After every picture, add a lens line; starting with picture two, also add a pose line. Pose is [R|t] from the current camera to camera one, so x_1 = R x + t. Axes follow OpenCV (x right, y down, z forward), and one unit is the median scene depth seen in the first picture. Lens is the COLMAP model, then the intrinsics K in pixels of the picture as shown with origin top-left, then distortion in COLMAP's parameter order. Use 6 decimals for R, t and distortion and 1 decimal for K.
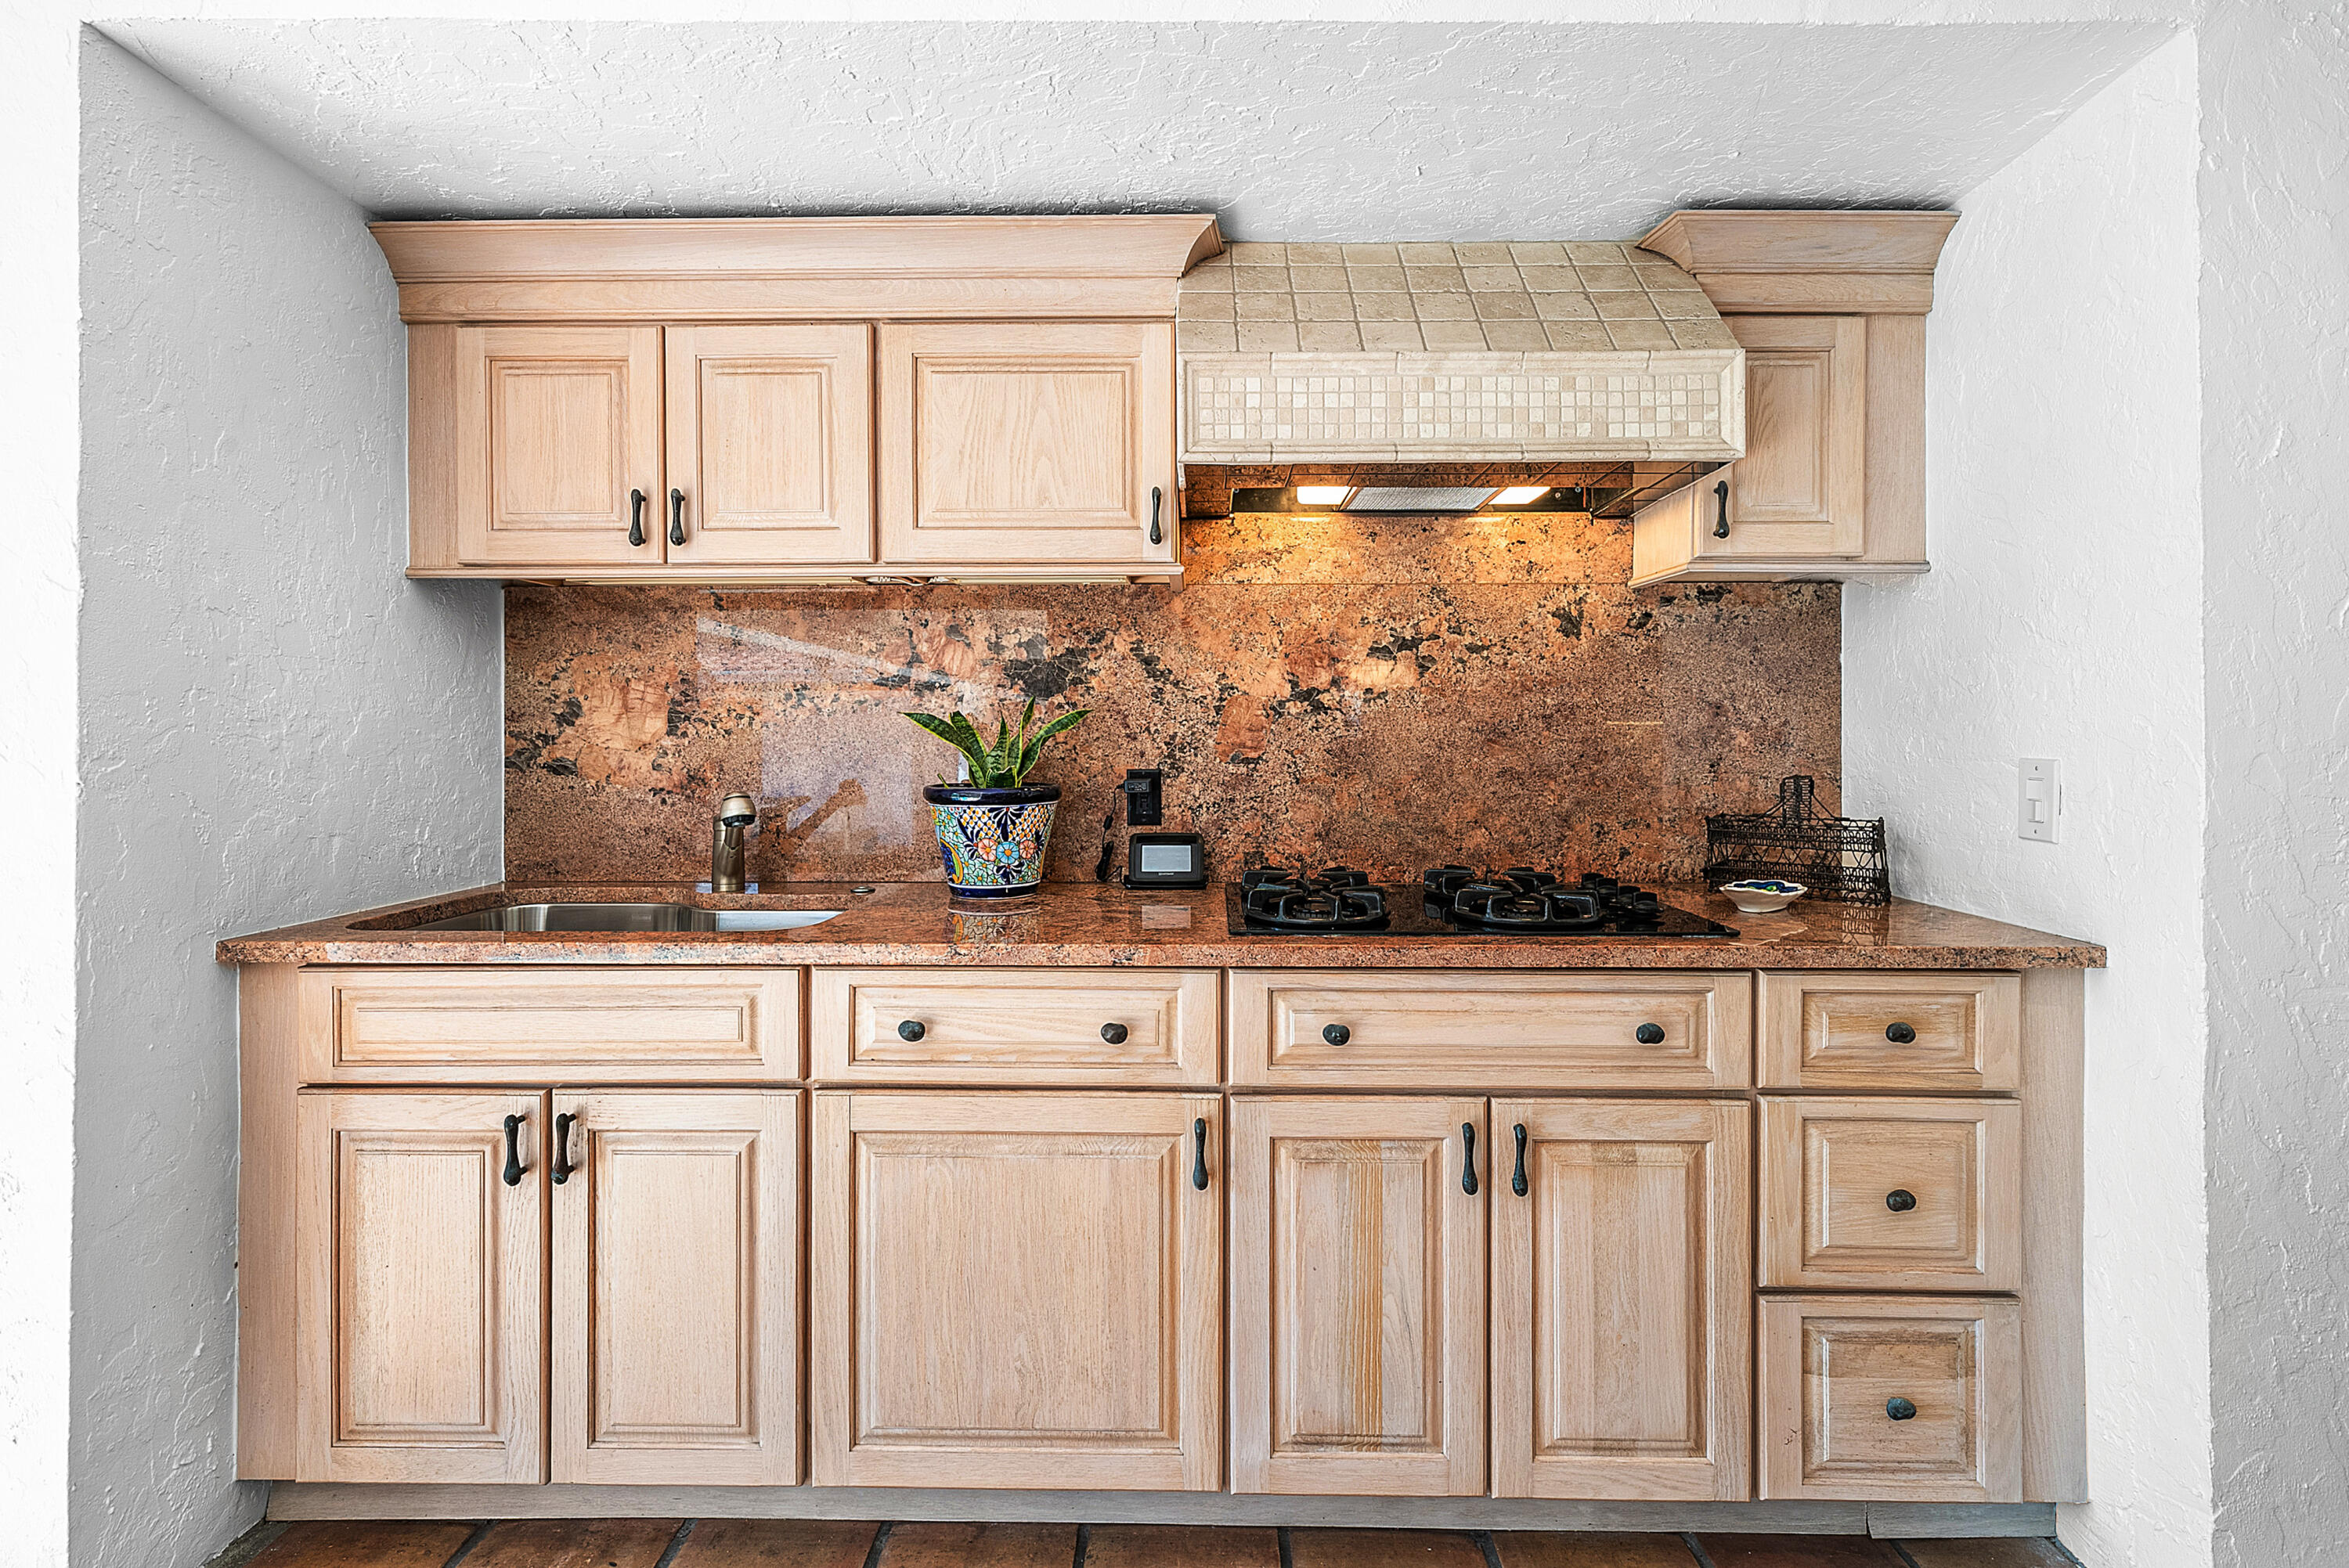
lens RADIAL K [[1104.1, 0, 1174.7], [0, 1104.1, 731.5], [0, 0, 1]] dist [-0.000767, 0.000196]
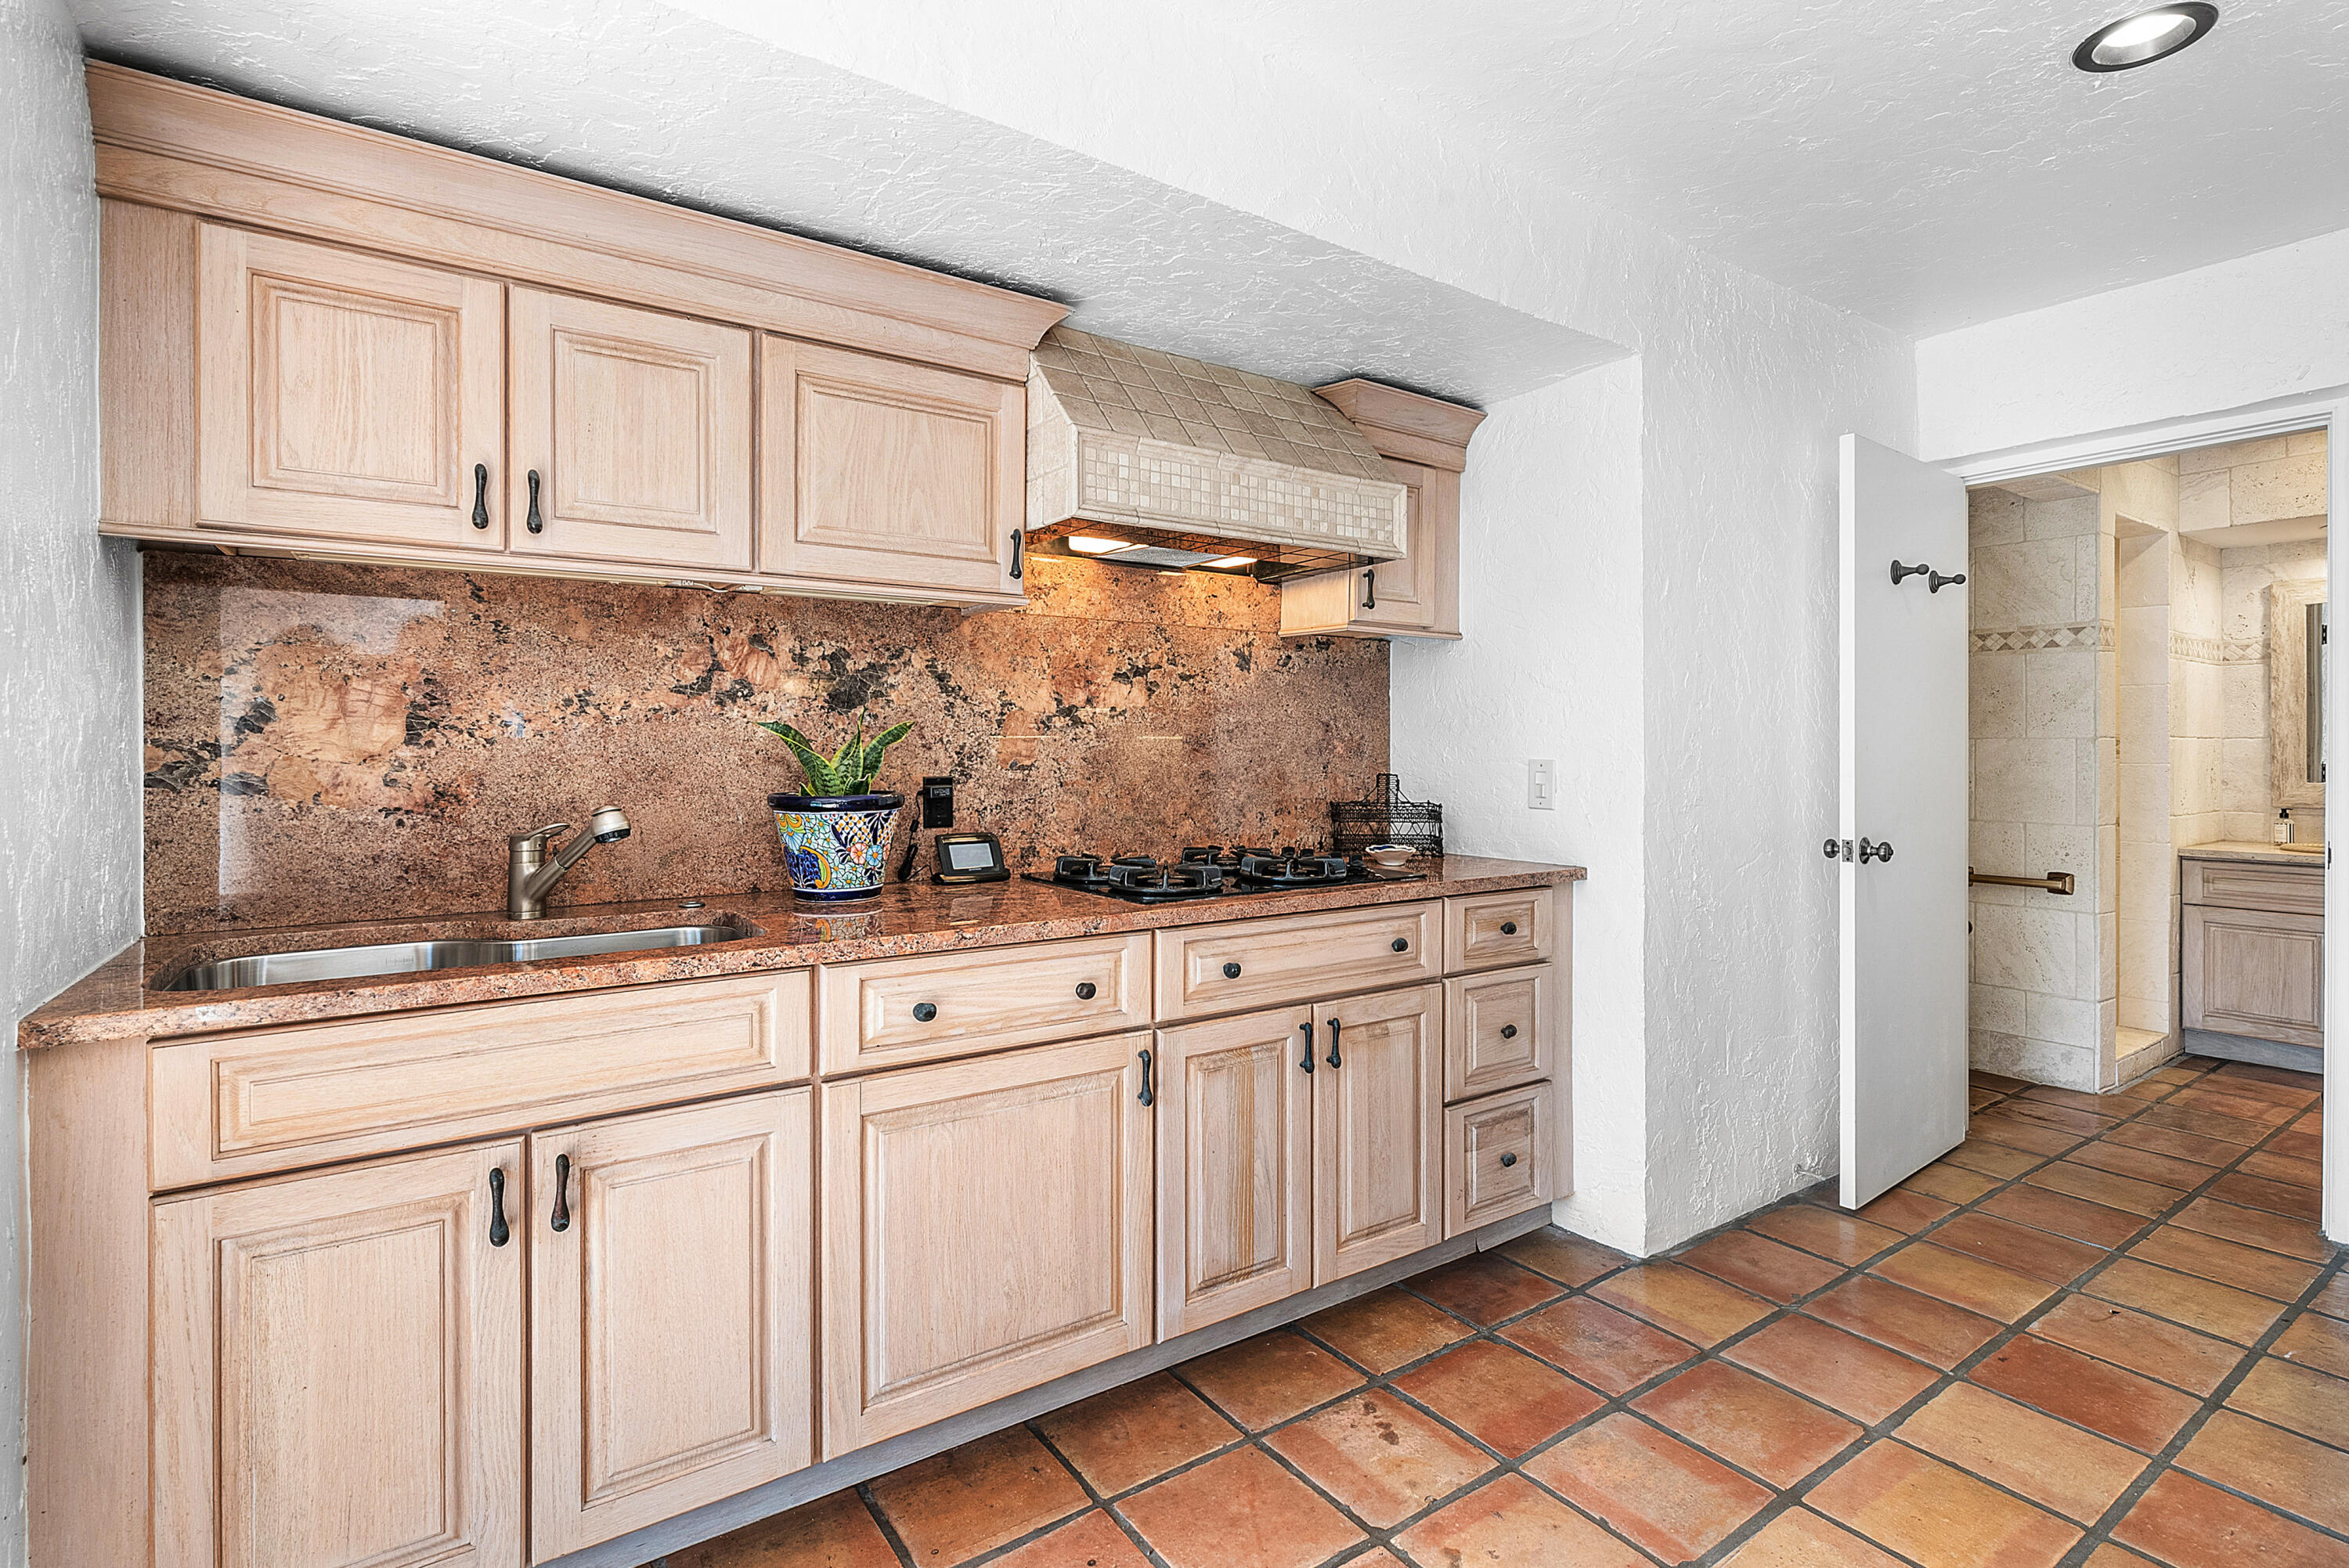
lens RADIAL K [[1110.3, 0, 1173.9], [0, 1110.3, 748.3], [0, 0, 1]] dist [-0.001372, -0.000440]
pose [[0.817745, -0.000395, 0.575581, -0.594395], [-0.001311, 0.999996, 0.002548, 0.003997], [-0.575579, -0.002838, 0.817741, -0.043569]]
